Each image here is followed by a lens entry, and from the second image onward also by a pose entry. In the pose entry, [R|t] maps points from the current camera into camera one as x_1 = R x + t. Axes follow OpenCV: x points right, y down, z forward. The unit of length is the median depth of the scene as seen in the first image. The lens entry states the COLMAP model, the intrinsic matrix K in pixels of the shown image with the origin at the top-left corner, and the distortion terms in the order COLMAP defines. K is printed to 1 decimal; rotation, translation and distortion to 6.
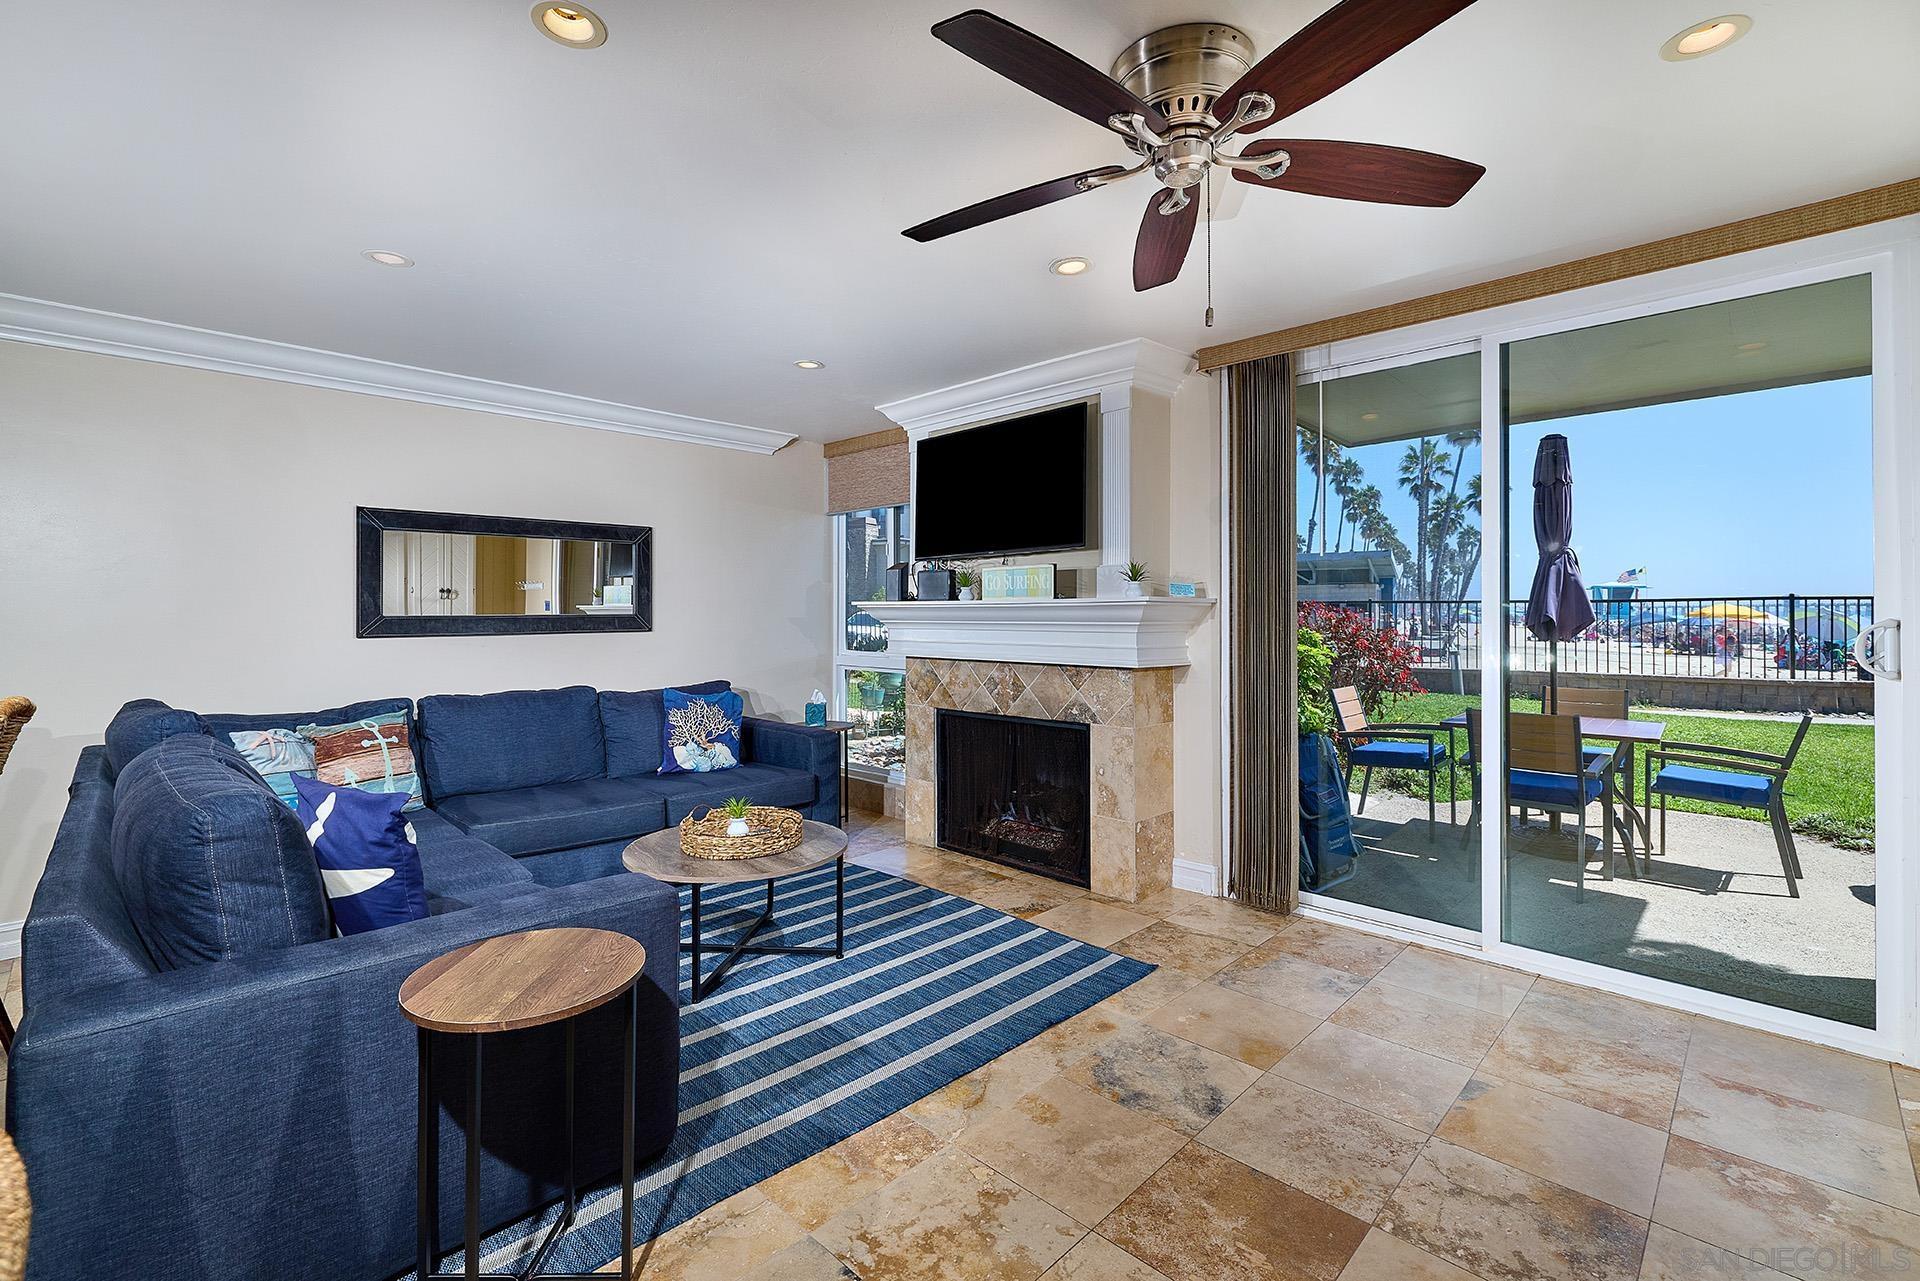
lens RADIAL K [[824.8, 0, 960.6], [0, 824.8, 619.9], [0, 0, 1]] dist [-0.001442, 0.000327]
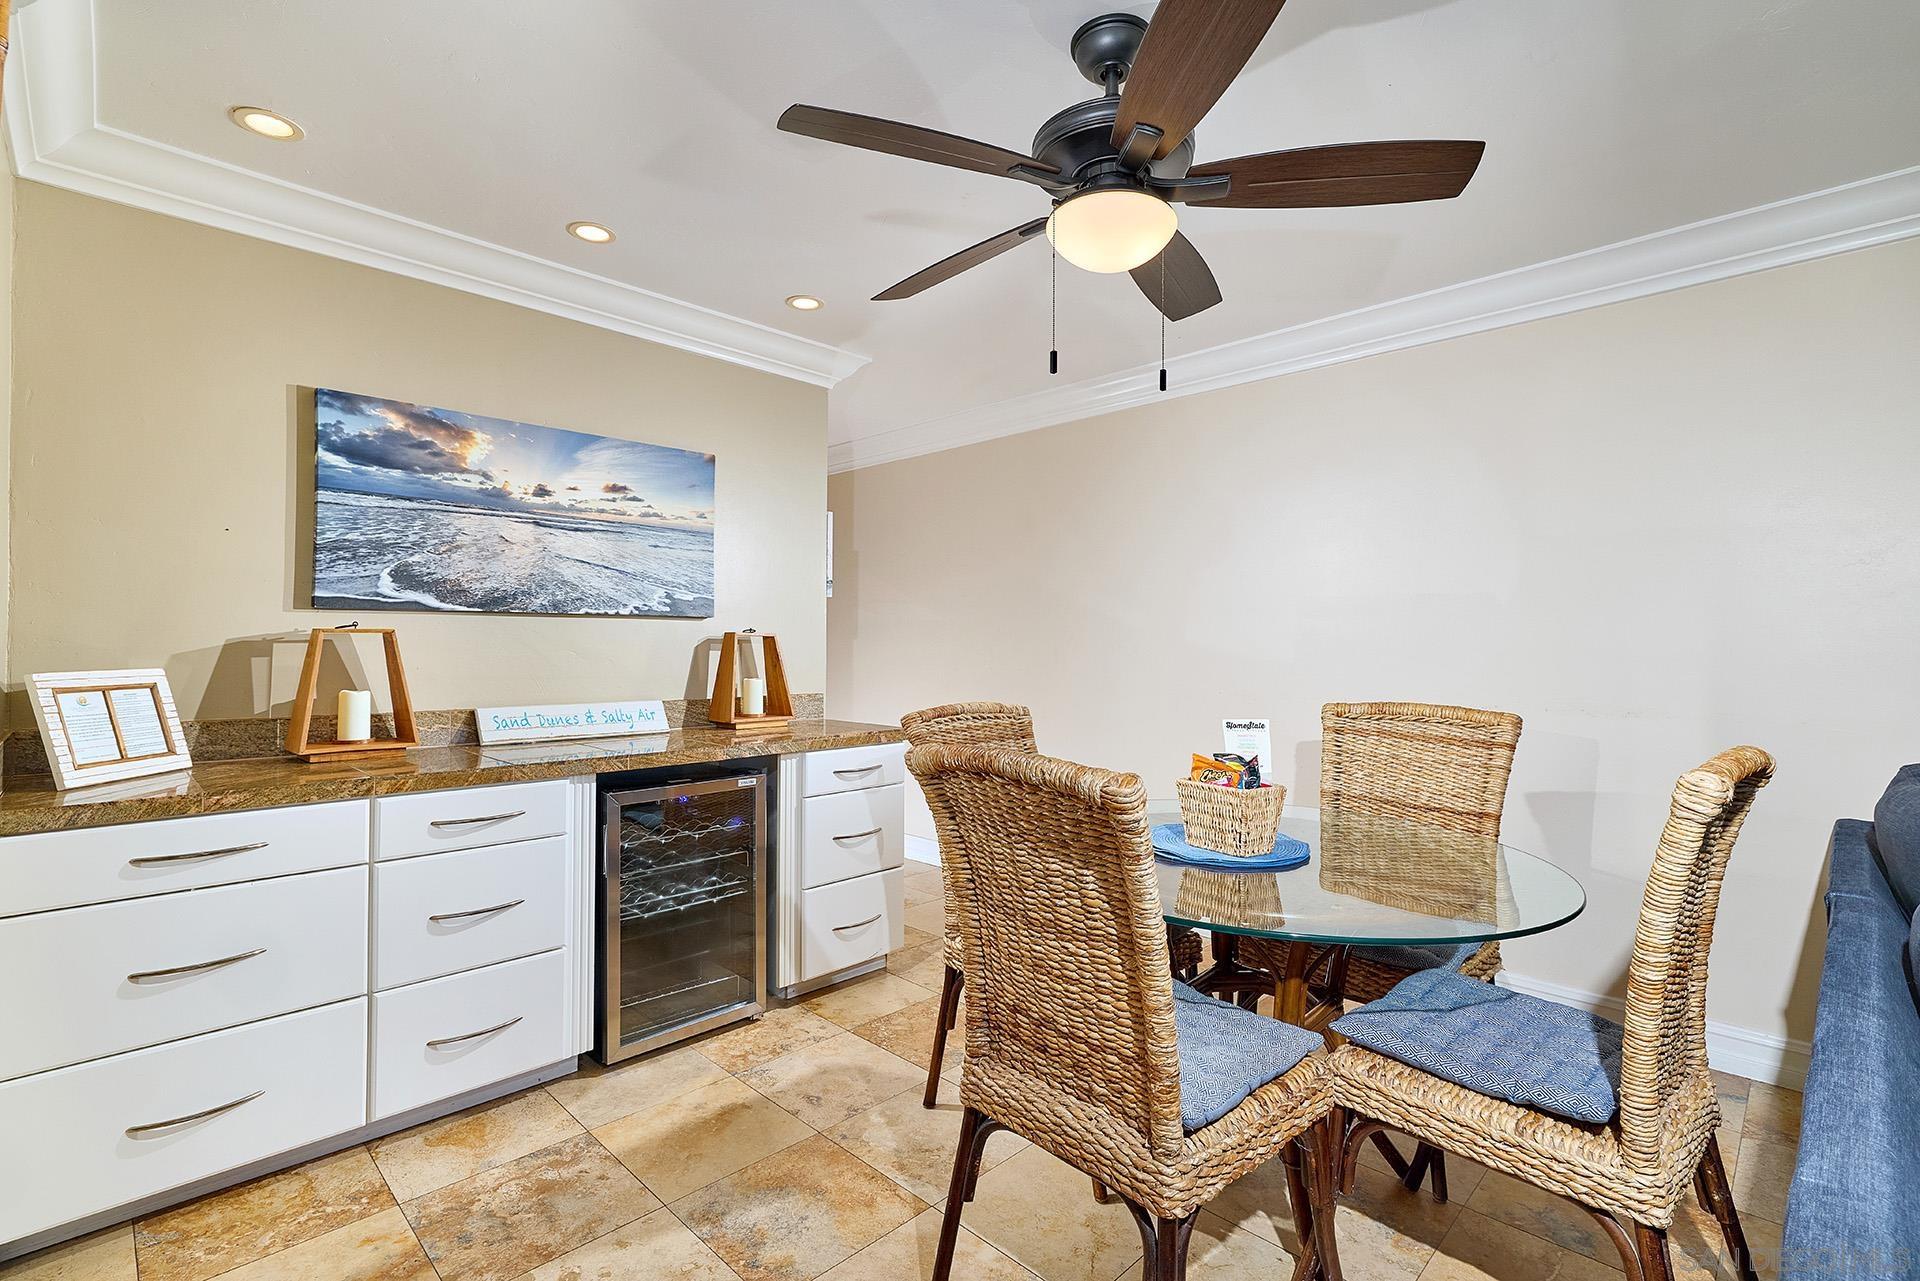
lens RADIAL K [[887.6, 0, 961.2], [0, 887.6, 635.8], [0, 0, 1]] dist [0.001765, 0.000135]
pose [[-0.018334, -0.014638, -0.999725, -0.440545], [-0.009115, 0.999854, -0.014472, 0.026803], [0.999790, 0.008847, -0.018464, 0.398380]]
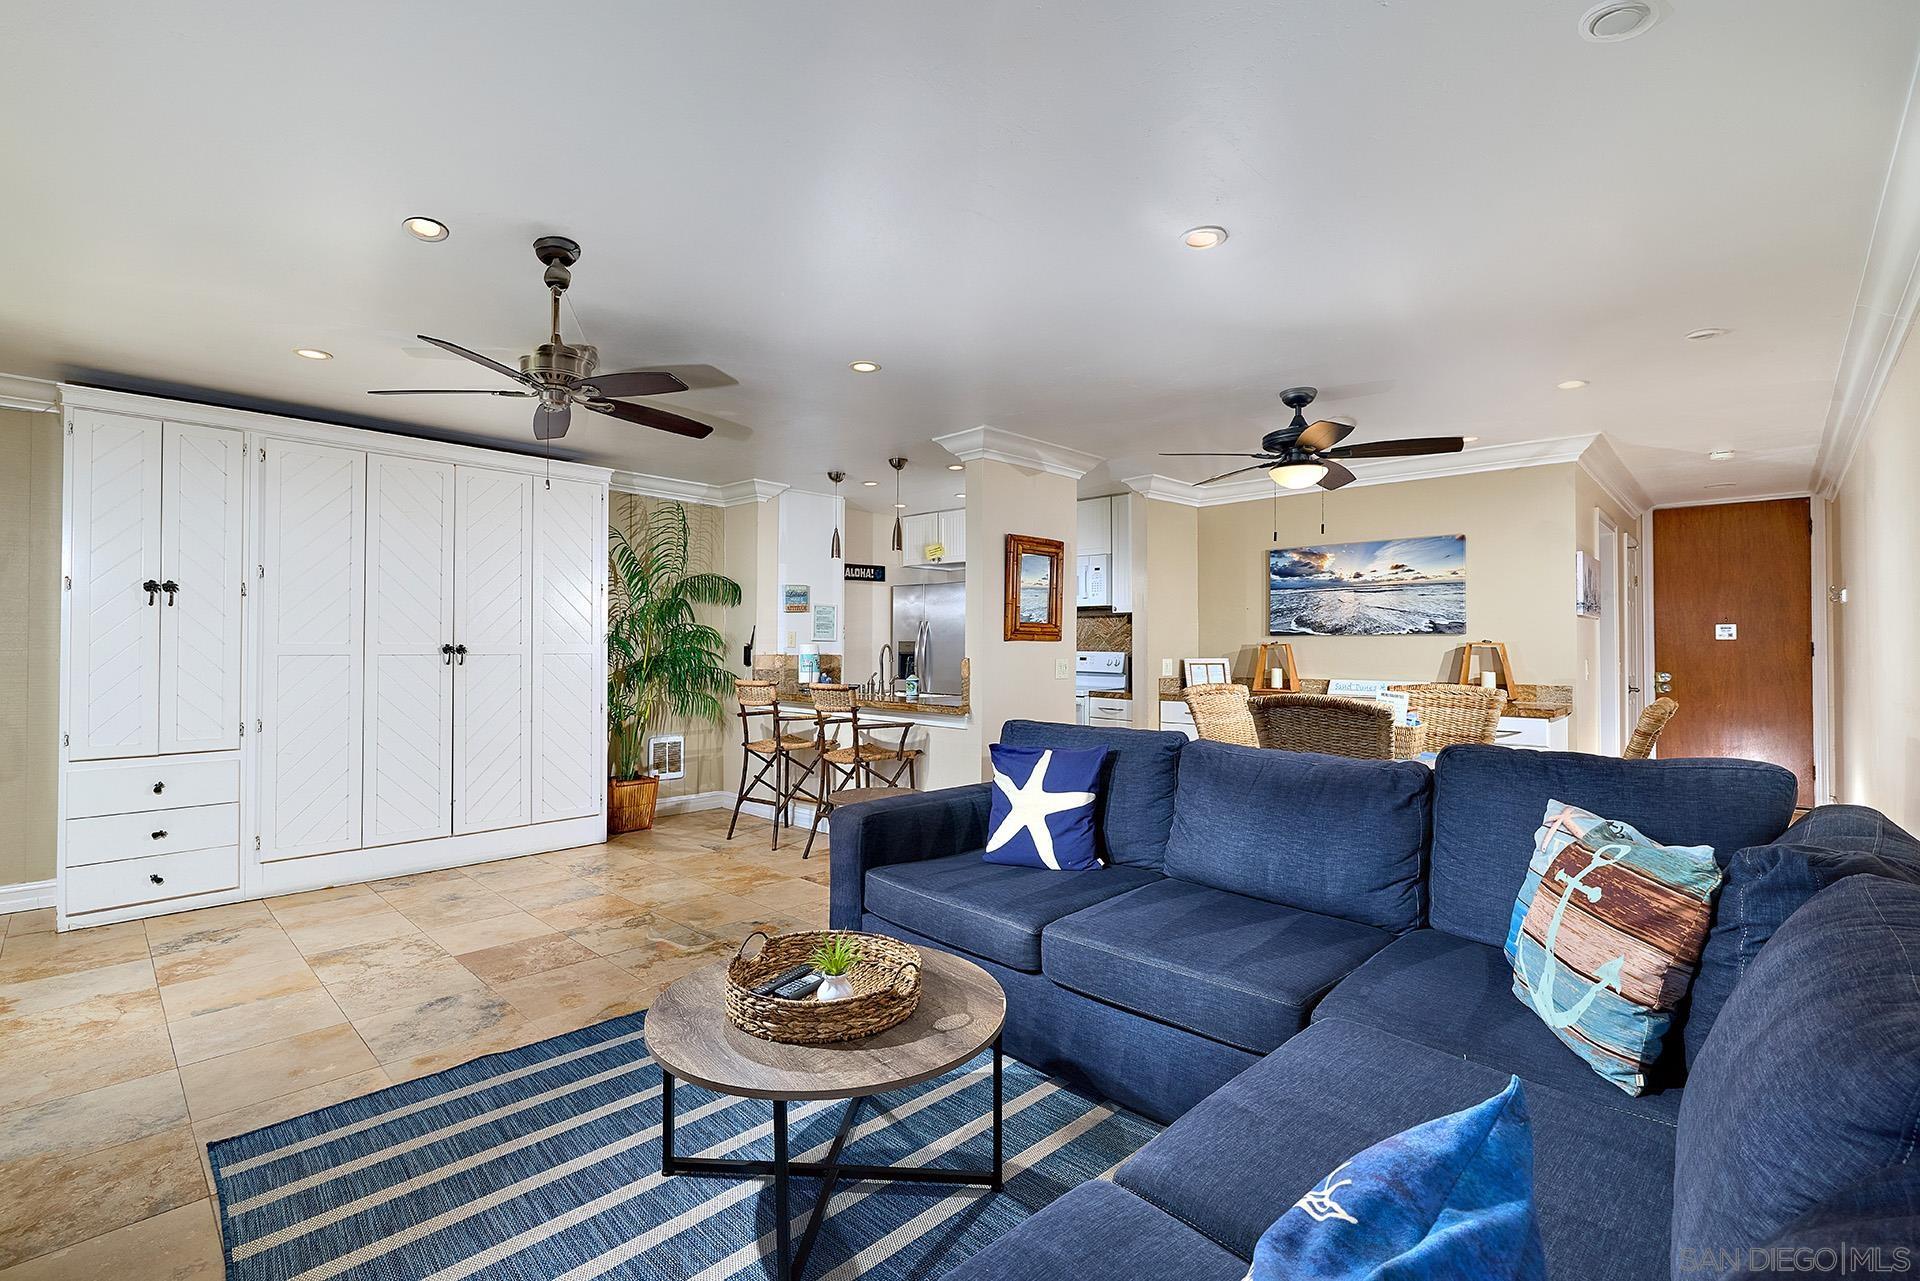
lens RADIAL K [[824.8, 0, 959.7], [0, 824.8, 639.3], [0, 0, 1]] dist [-0.001442, 0.000327]
pose [[-0.999881, -0.001315, -0.015354, -0.494948], [-0.001248, 0.999990, -0.004355, 0.005887], [0.015359, -0.004335, -0.999873, 2.253548]]
